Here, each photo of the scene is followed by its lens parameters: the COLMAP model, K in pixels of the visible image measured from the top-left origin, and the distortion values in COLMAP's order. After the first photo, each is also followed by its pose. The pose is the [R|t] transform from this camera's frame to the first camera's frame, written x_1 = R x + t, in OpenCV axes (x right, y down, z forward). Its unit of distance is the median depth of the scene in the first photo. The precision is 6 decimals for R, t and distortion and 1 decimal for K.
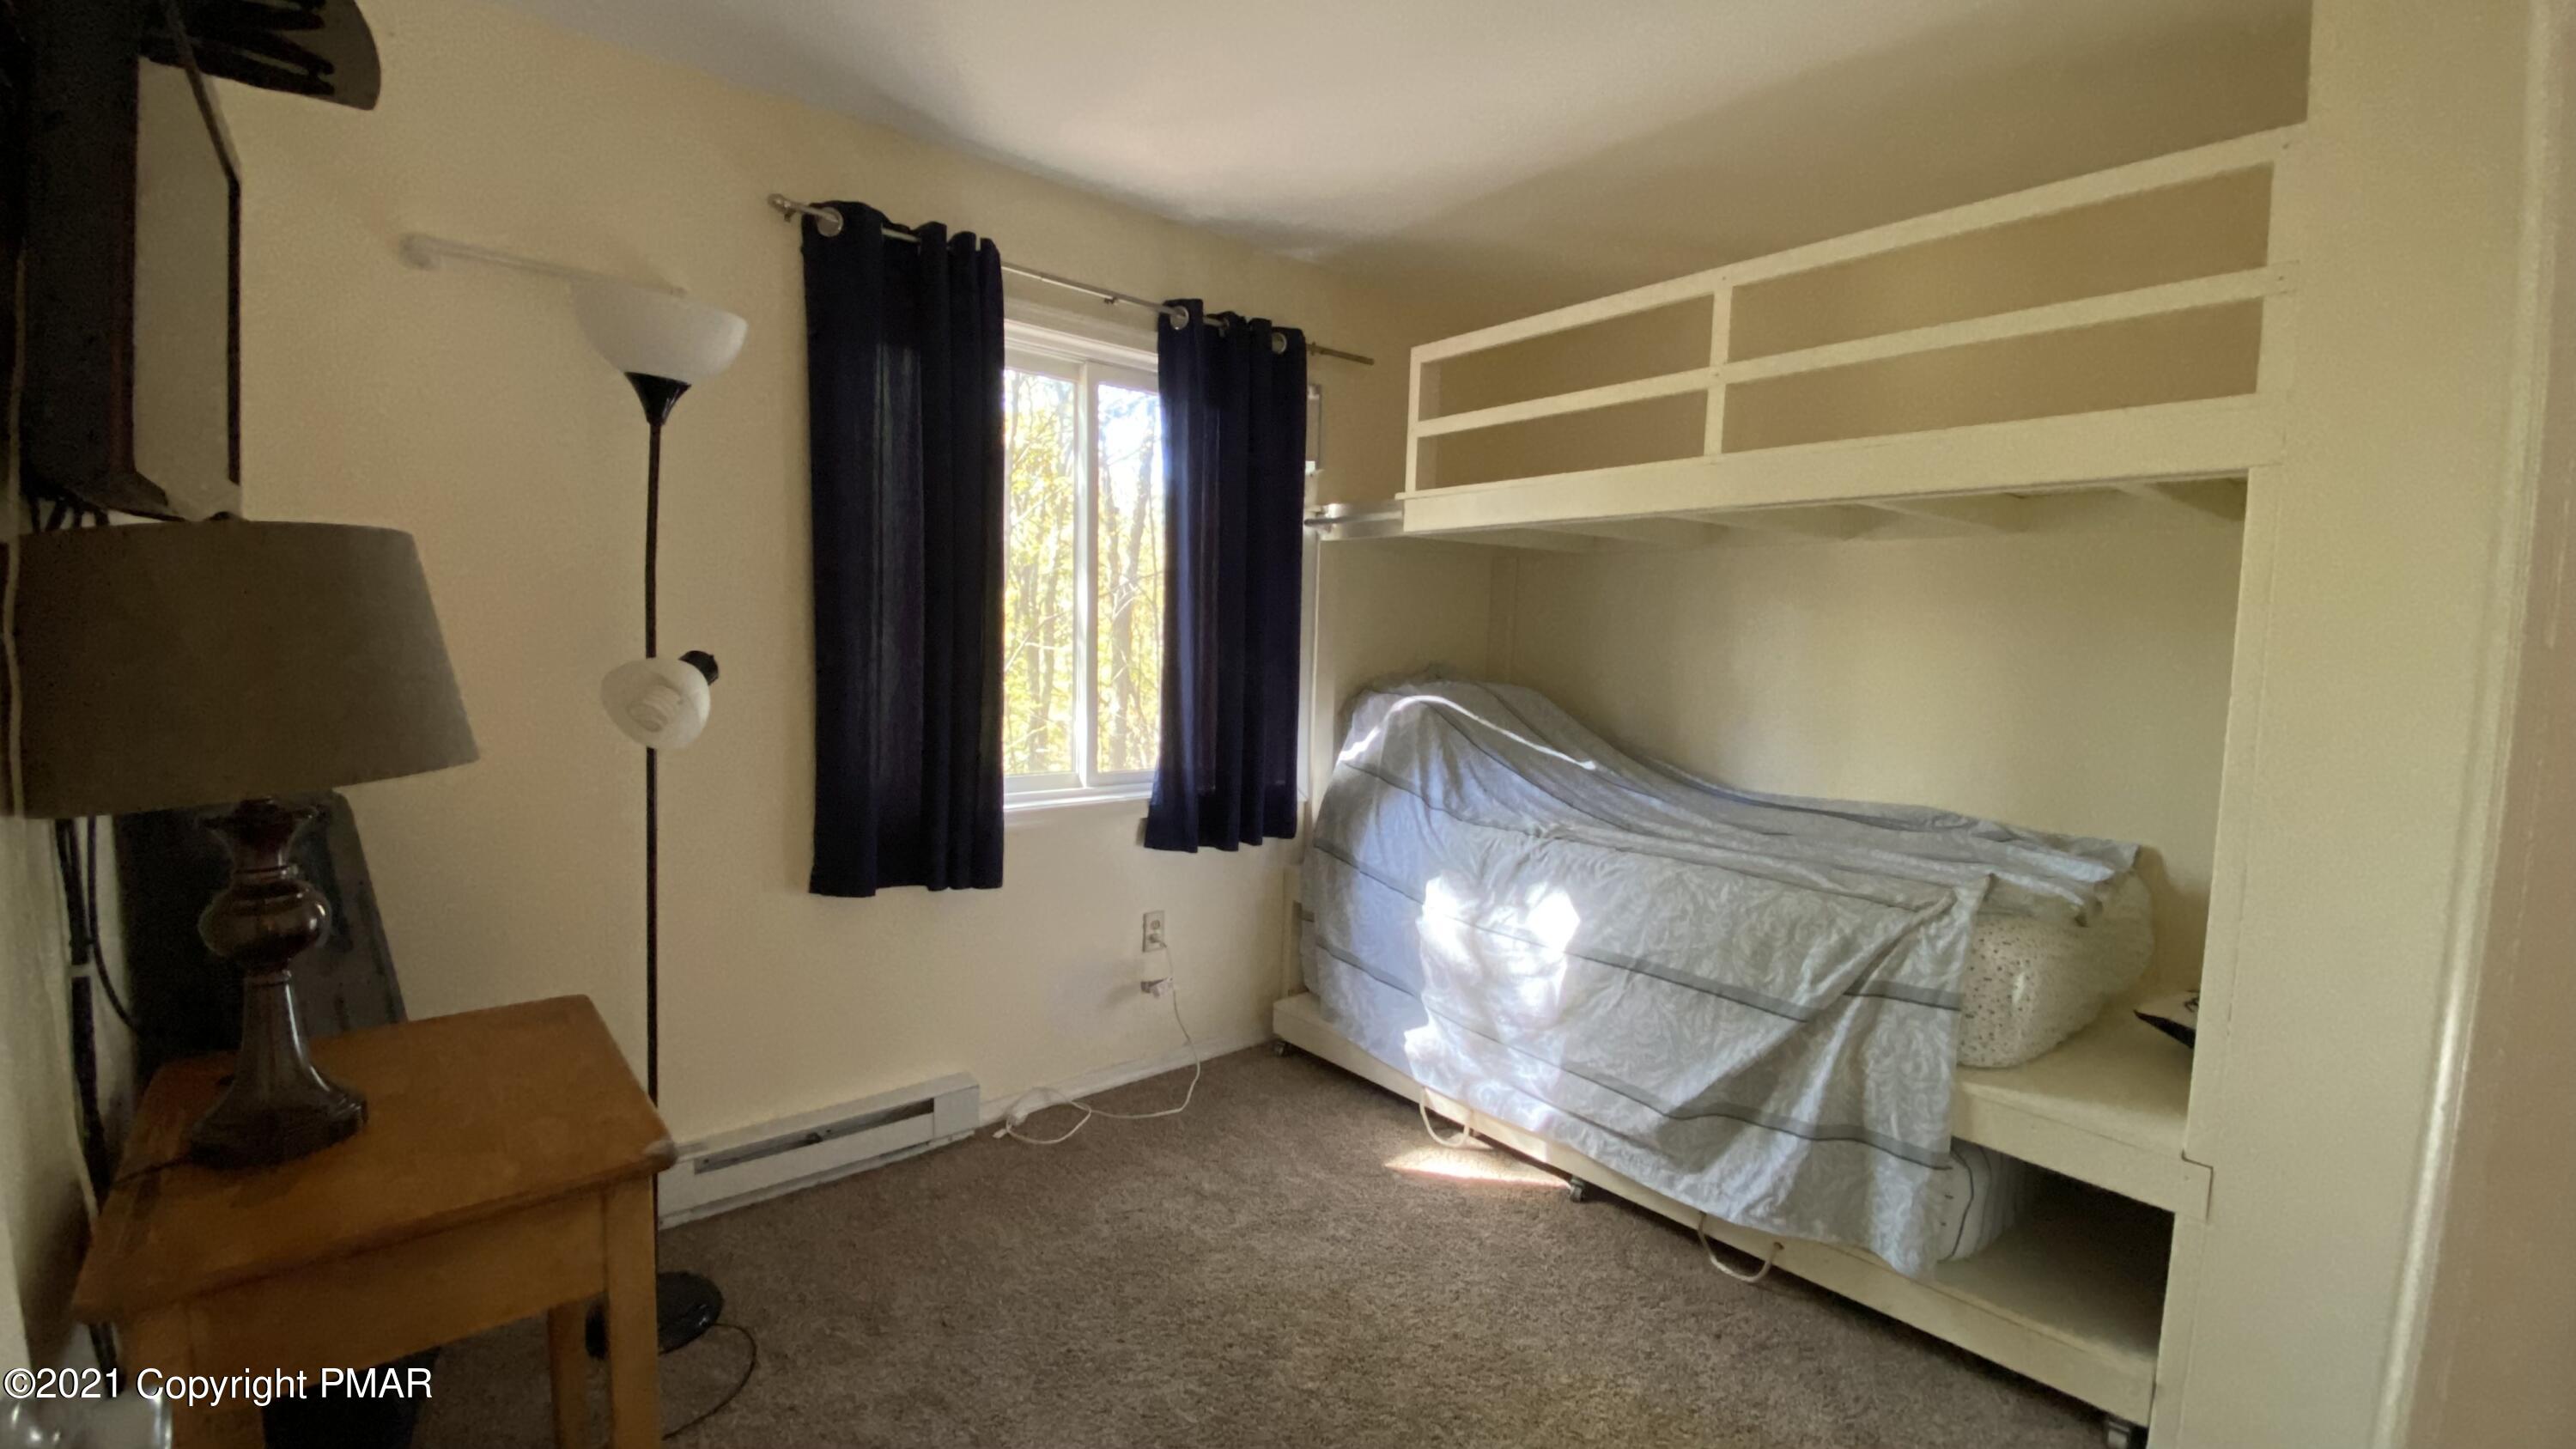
lens RADIAL K [[1026.5, 0, 1281.0], [0, 1026.5, 721.5], [0, 0, 1]] dist [0.010055, -0.015305]
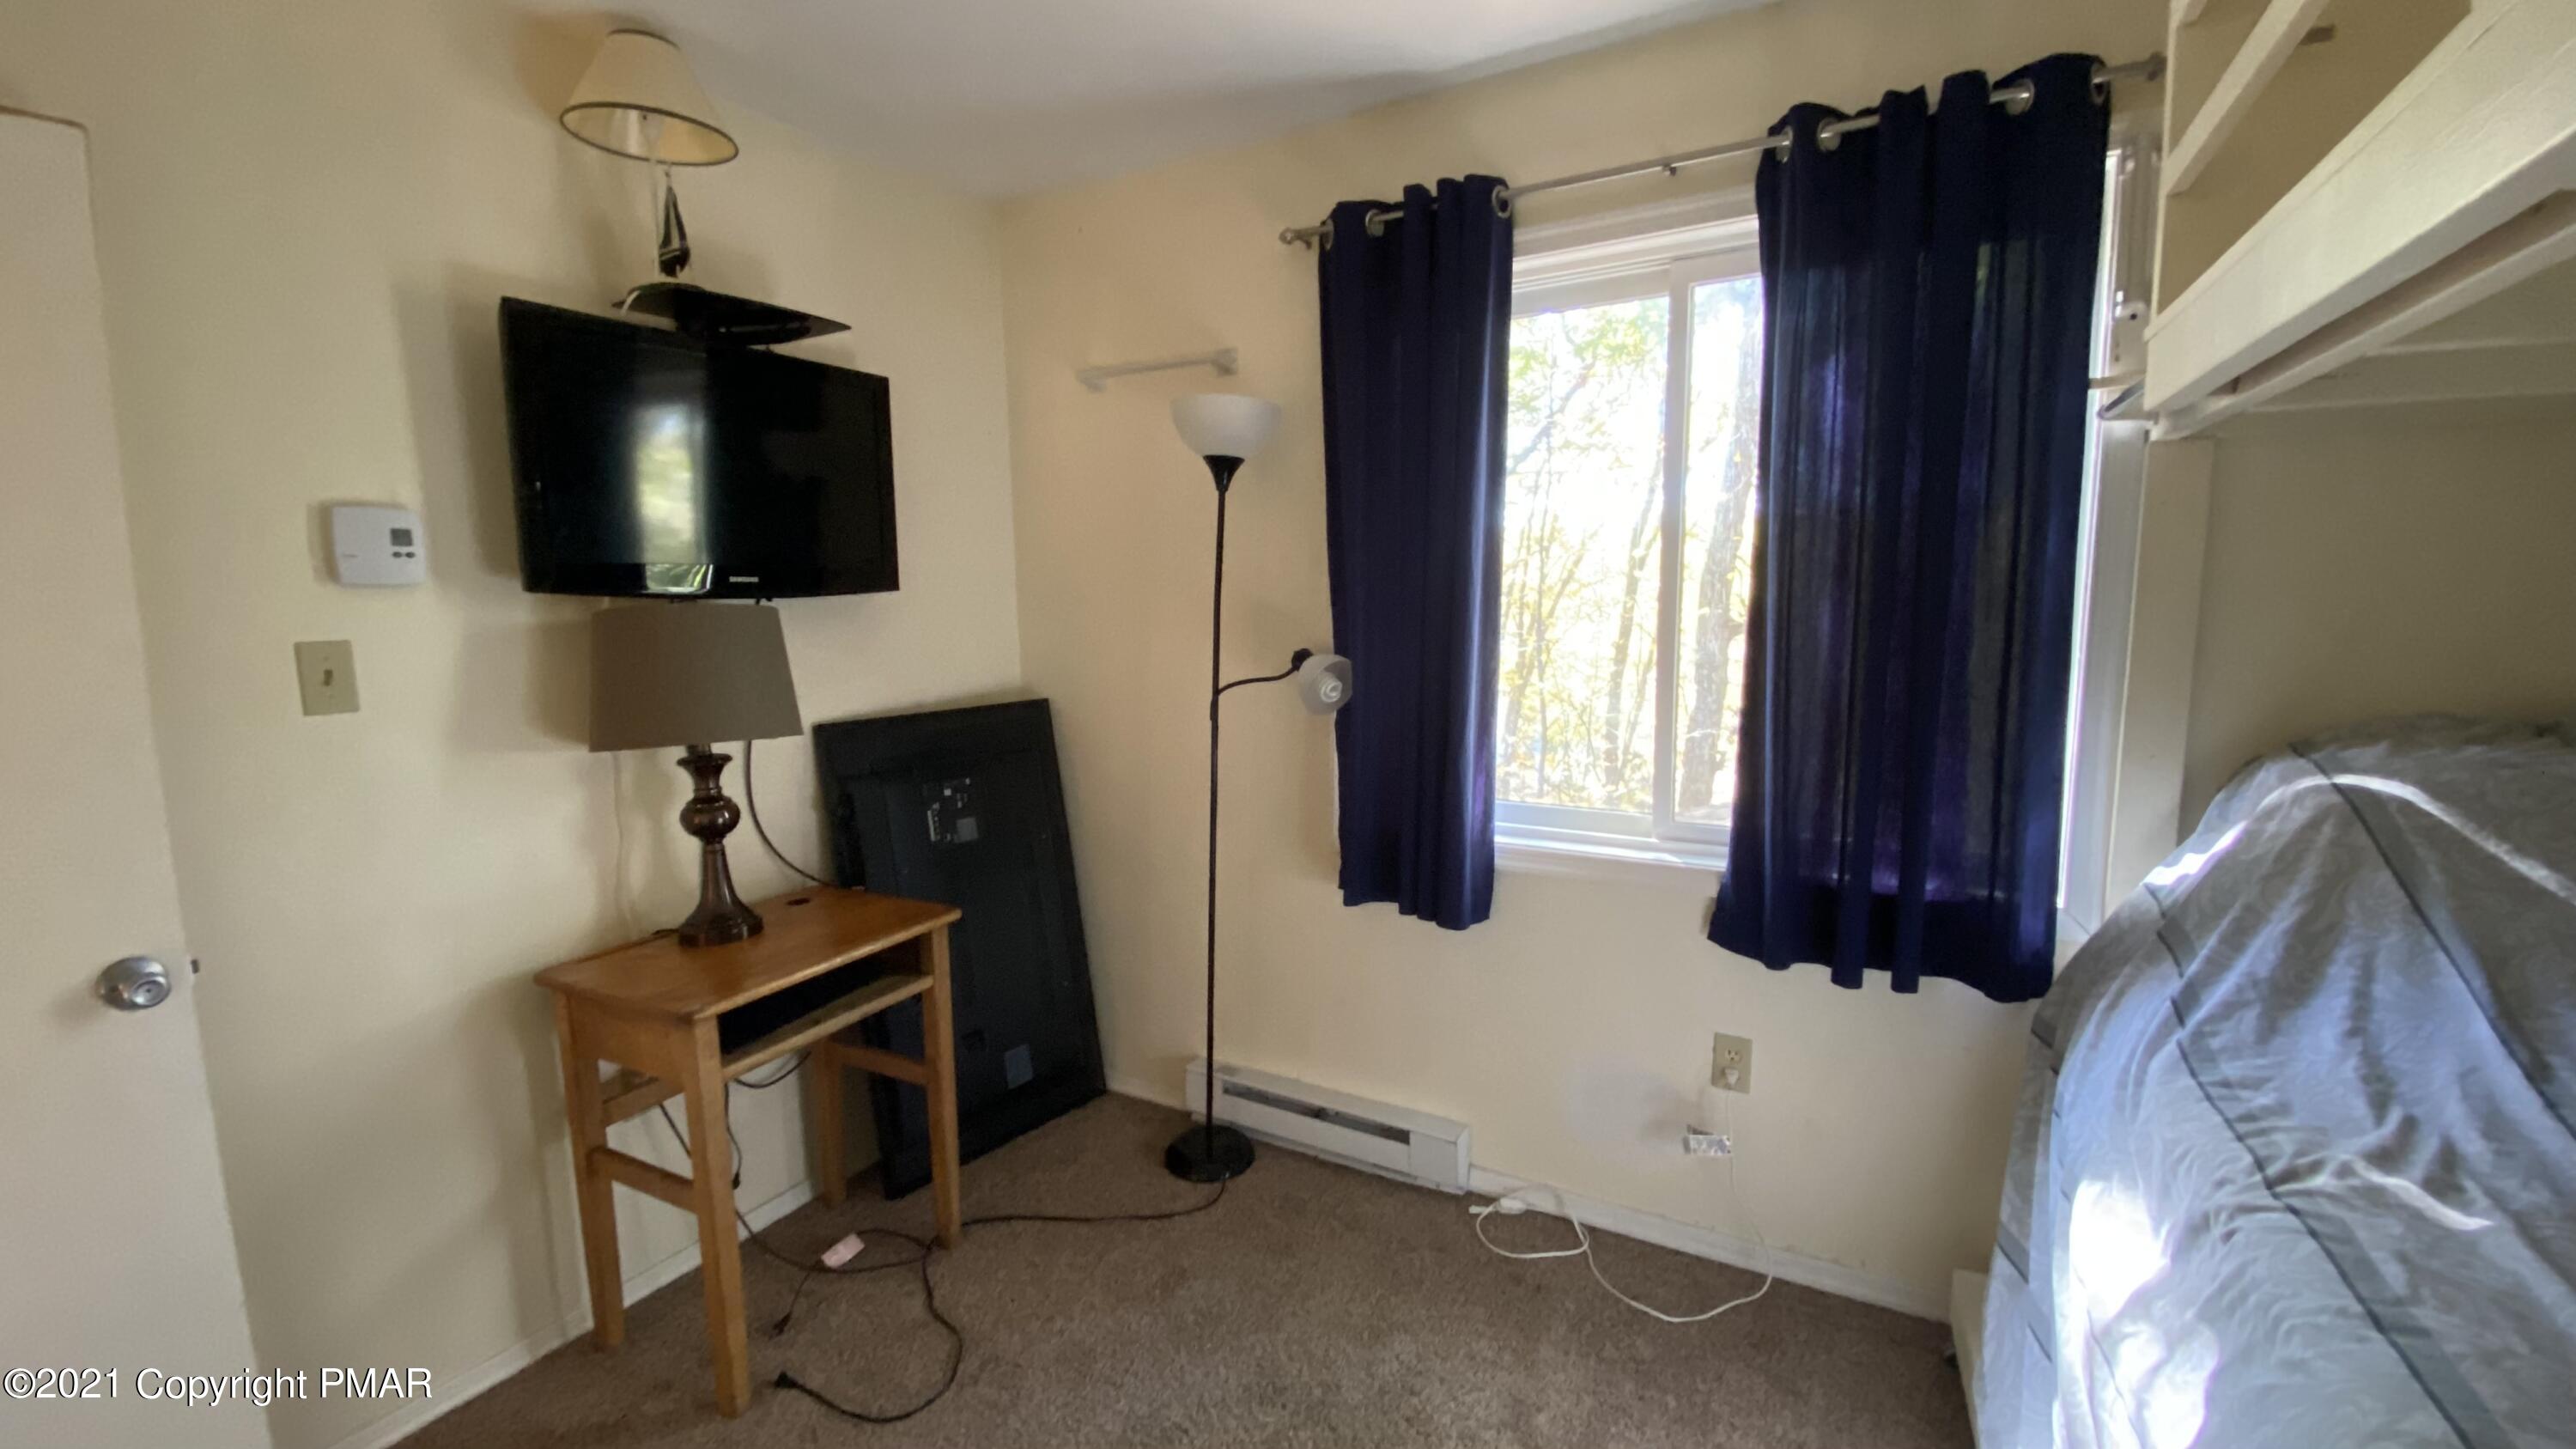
lens RADIAL K [[1026.5, 0, 1289.7], [0, 1026.5, 719.1], [0, 0, 1]] dist [0.010055, -0.015305]
pose [[0.363963, 0.077128, -0.928215, 0.429459], [-0.053063, 0.996664, 0.062008, -0.057961], [0.929901, 0.026686, 0.366841, 0.497636]]
